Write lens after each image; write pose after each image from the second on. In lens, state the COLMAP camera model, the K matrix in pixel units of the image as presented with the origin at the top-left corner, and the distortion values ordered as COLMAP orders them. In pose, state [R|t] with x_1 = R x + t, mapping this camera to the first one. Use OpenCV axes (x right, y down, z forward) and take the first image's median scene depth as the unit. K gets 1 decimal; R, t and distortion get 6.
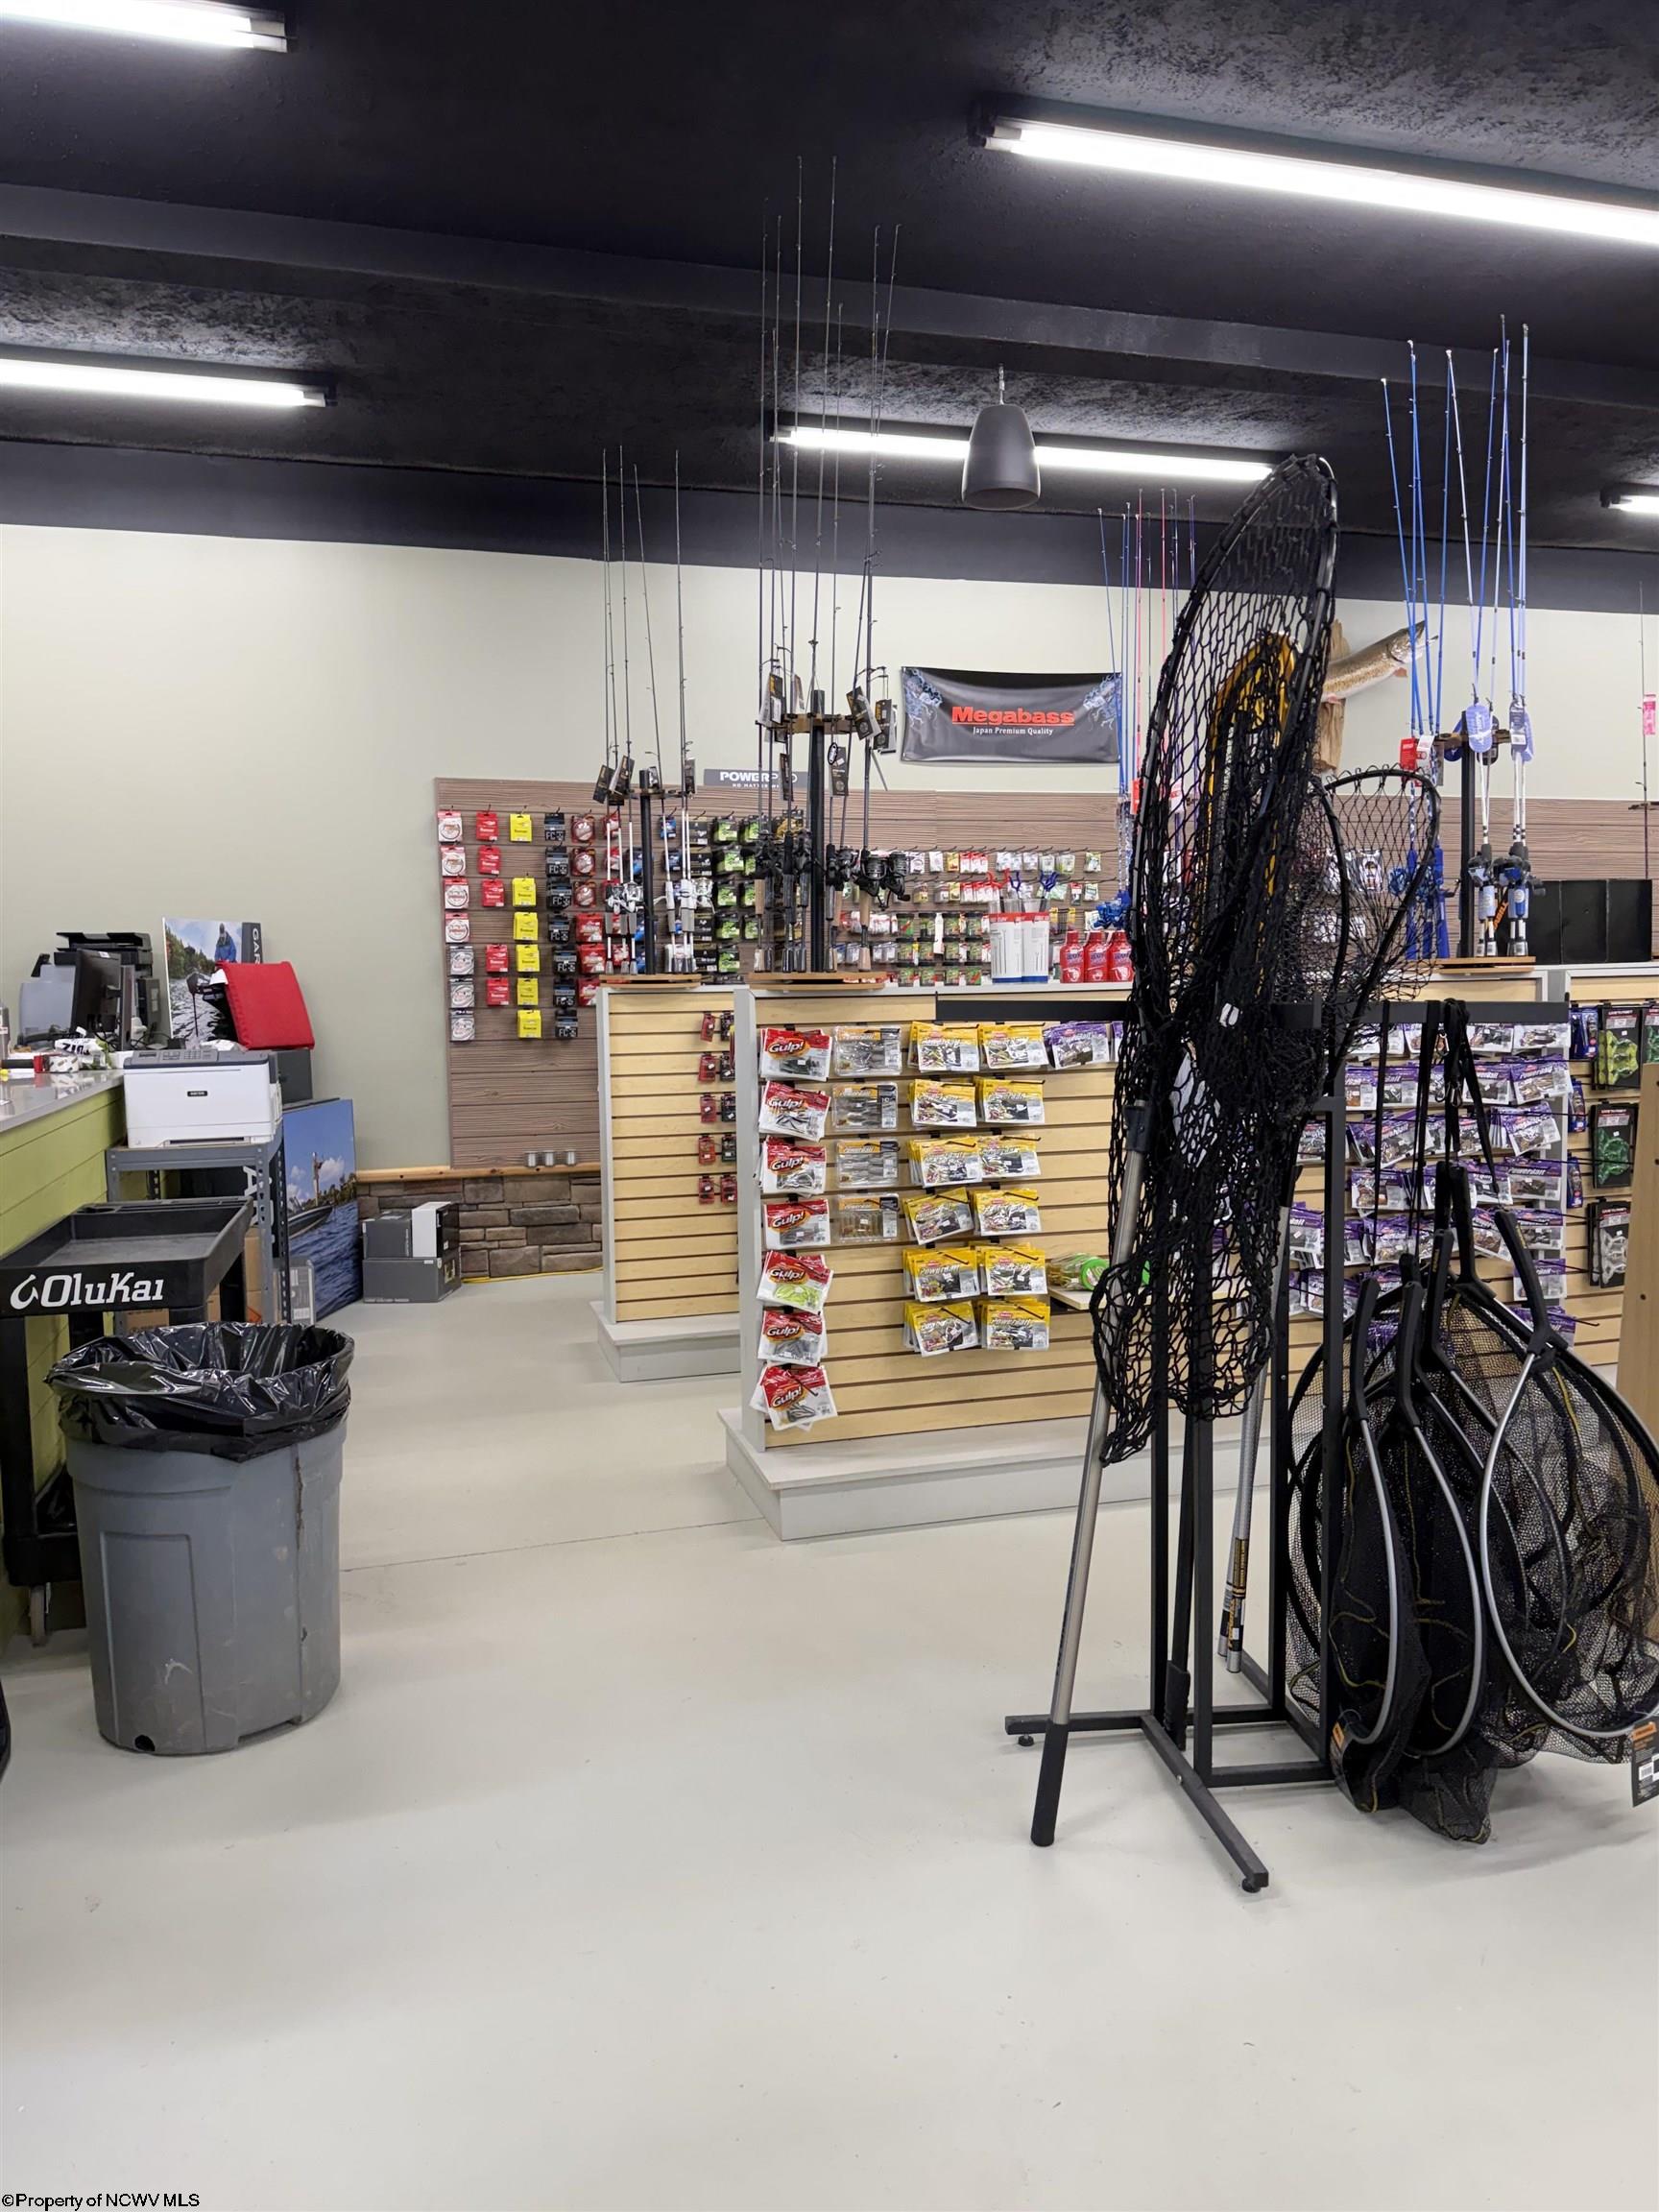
lens RADIAL K [[1574.7, 0, 830.6], [0, 1574.7, 1105.6], [0, 0, 1]] dist [0.029528, -0.033167]
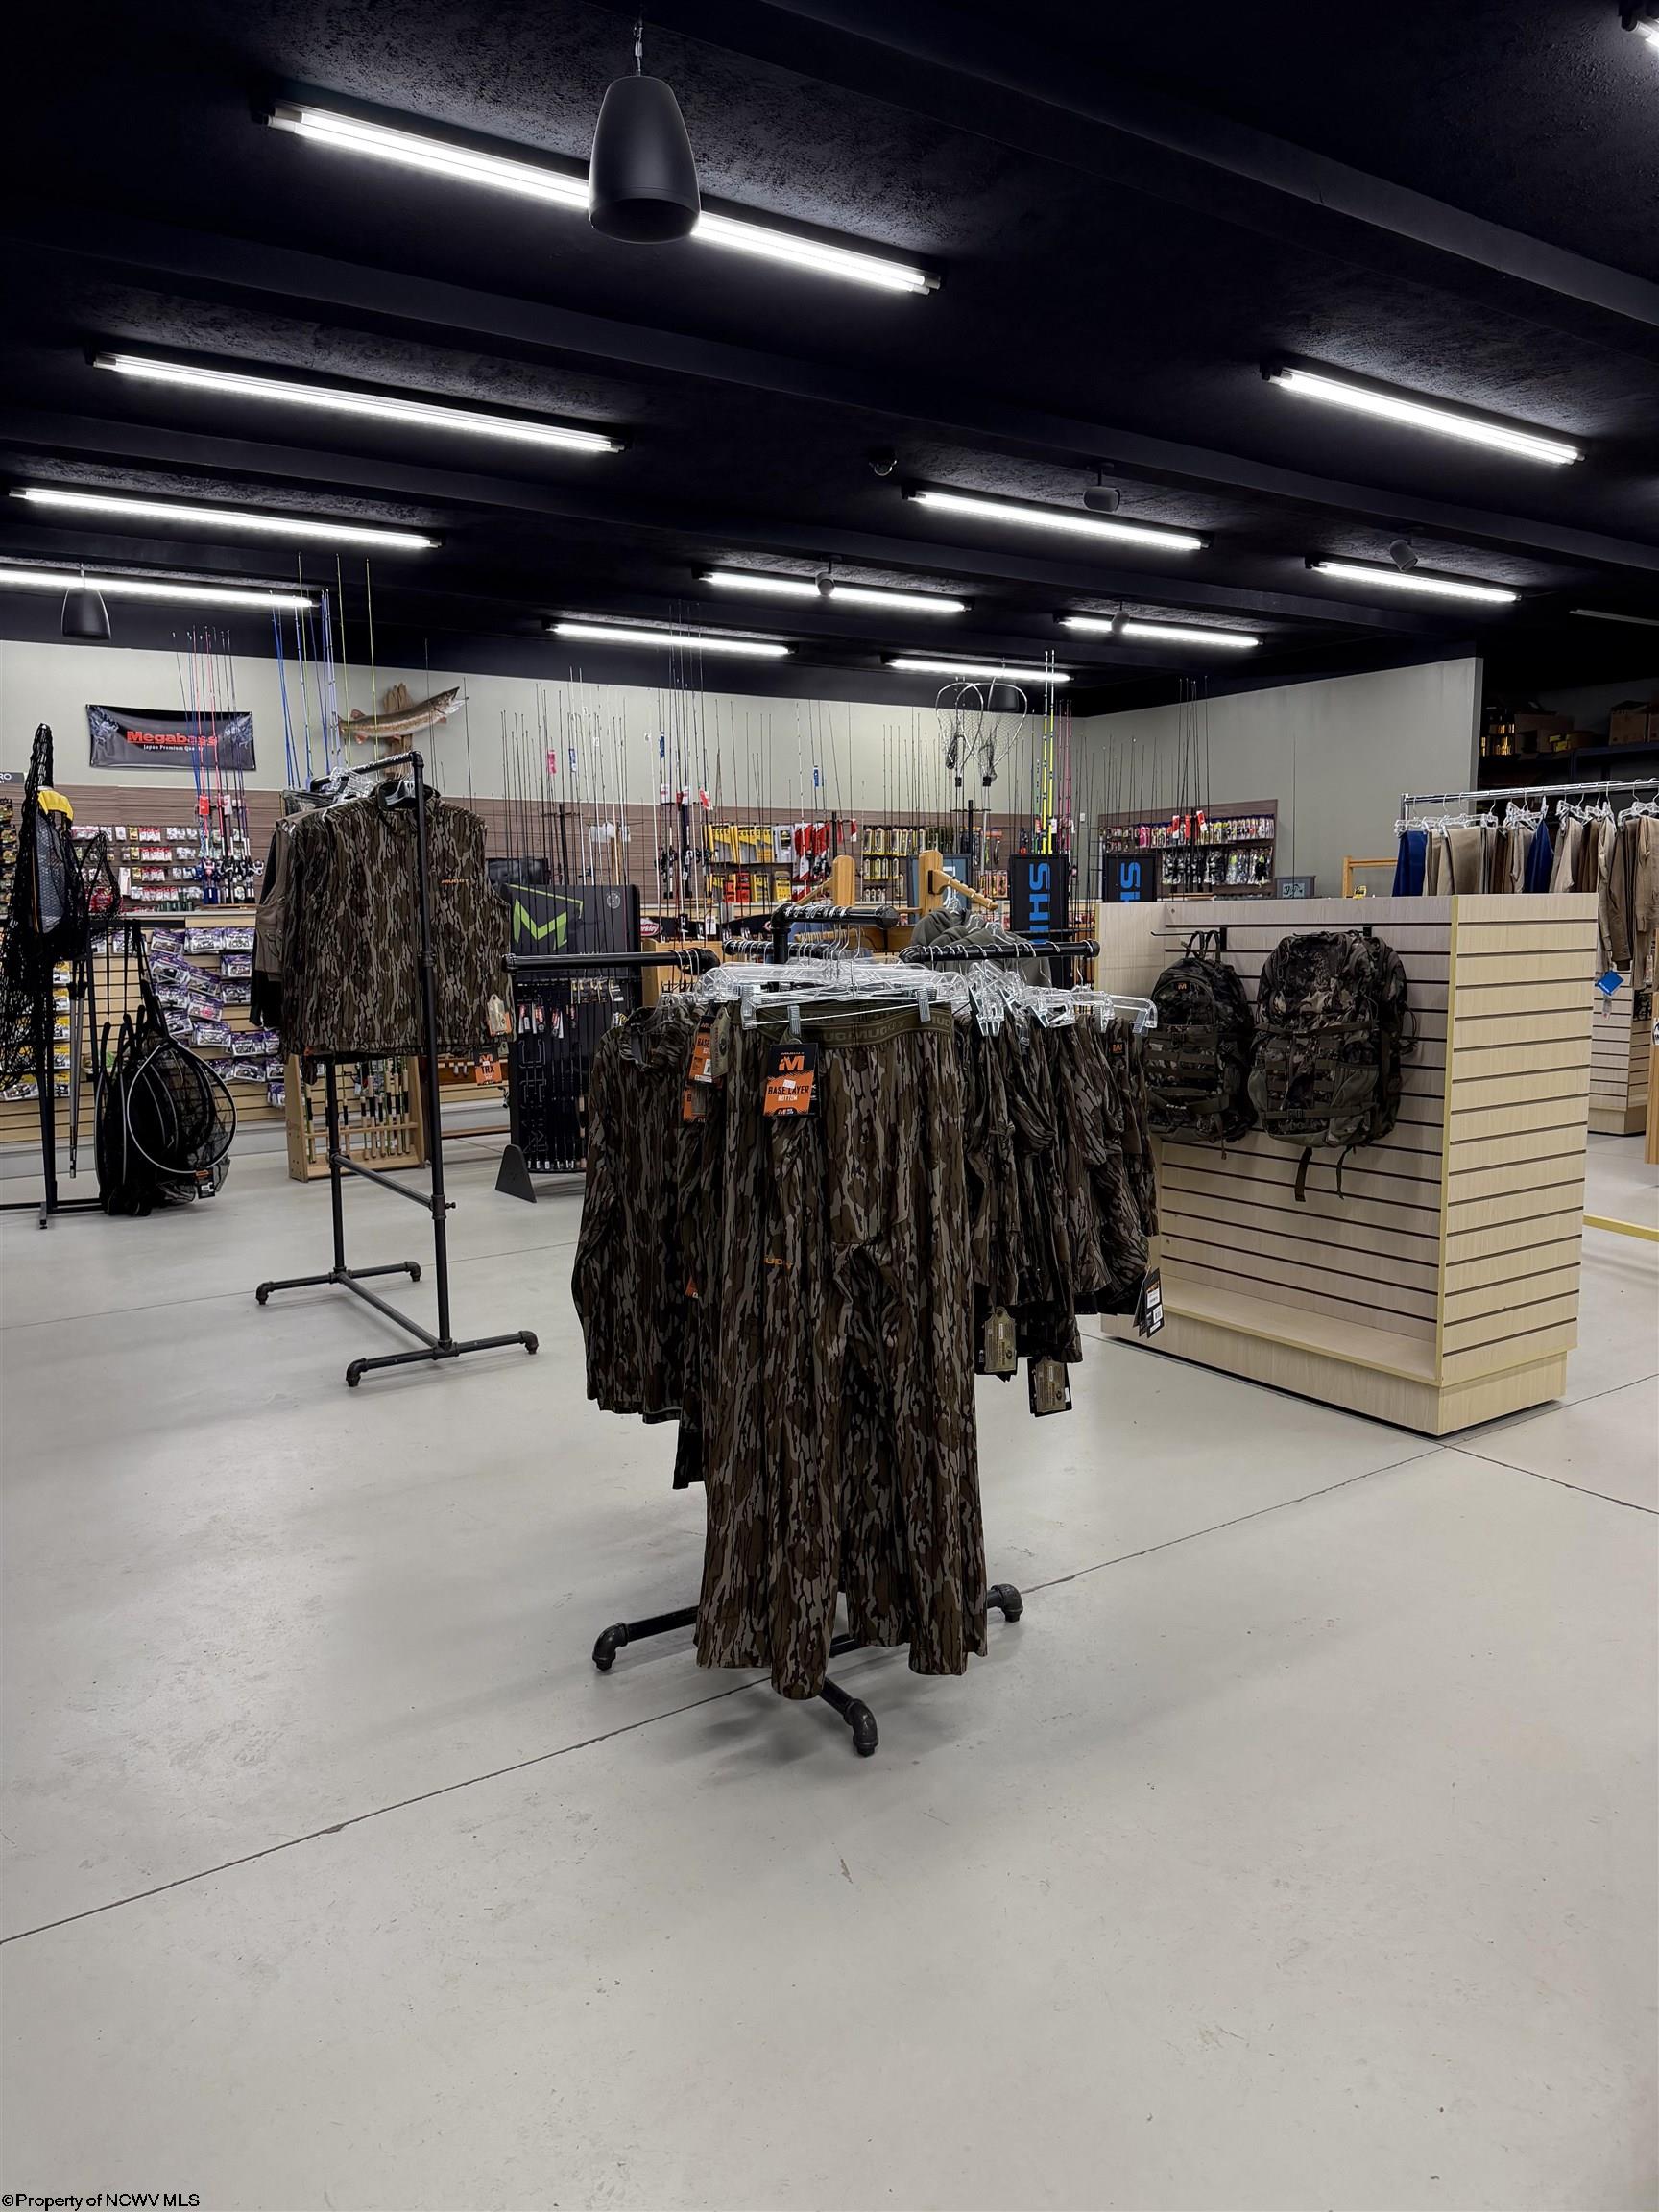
lens RADIAL K [[1574.7, 0, 830.3], [0, 1574.7, 1103.1], [0, 0, 1]] dist [0.029528, -0.033167]
pose [[0.926608, -0.041512, 0.373730, 0.116618], [0.028800, 0.998803, 0.039535, 0.062224], [-0.374924, -0.025870, 0.926694, -0.655845]]
